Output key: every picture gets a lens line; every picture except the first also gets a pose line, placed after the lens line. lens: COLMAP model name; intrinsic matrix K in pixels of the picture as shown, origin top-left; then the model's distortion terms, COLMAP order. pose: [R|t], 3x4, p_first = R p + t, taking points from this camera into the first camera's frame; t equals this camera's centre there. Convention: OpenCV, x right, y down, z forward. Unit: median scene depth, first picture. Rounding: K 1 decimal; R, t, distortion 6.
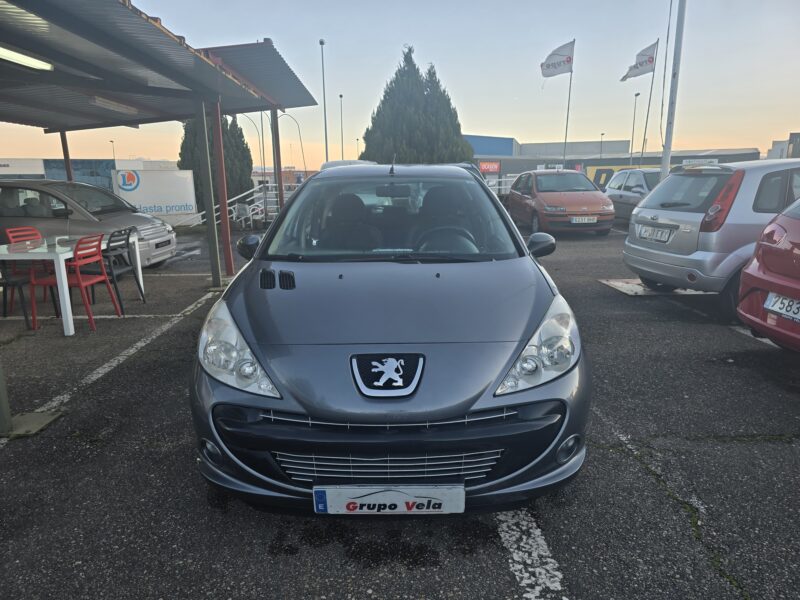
lens RADIAL K [[535.9, 0, 402.0], [0, 535.9, 302.6], [0, 0, 1]] dist [0.039752, -0.031739]
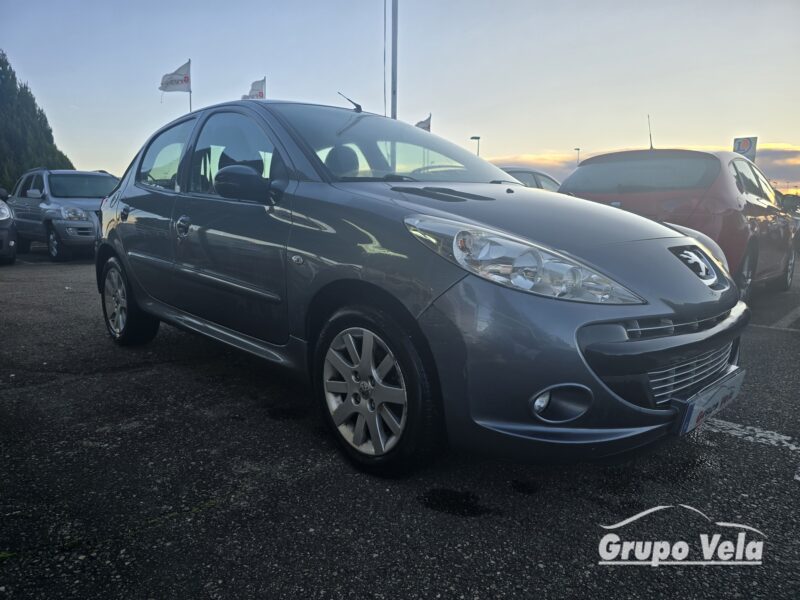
lens RADIAL K [[535.9, 0, 400.6], [0, 535.9, 304.1], [0, 0, 1]] dist [0.039752, -0.031739]
pose [[0.716338, -0.090674, 0.691837, -0.673031], [0.138384, 0.990287, -0.013495, 0.090667], [-0.683893, 0.105406, 0.721928, 0.436524]]
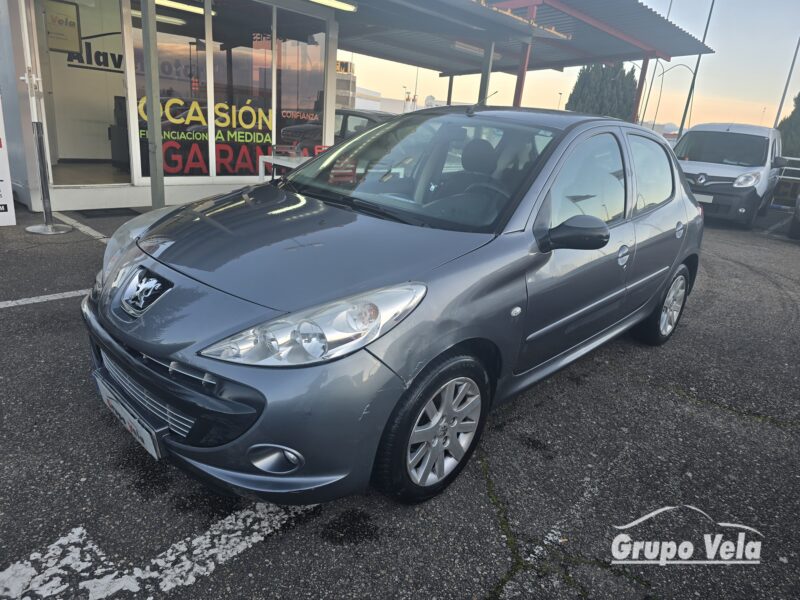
lens RADIAL K [[535.9, 0, 397.8], [0, 535.9, 298.3], [0, 0, 1]] dist [0.039752, -0.031739]
pose [[0.723098, 0.297138, -0.623569, 0.589620], [-0.255950, 0.953745, 0.157668, -0.082884], [0.641576, 0.045593, 0.765704, 0.350563]]
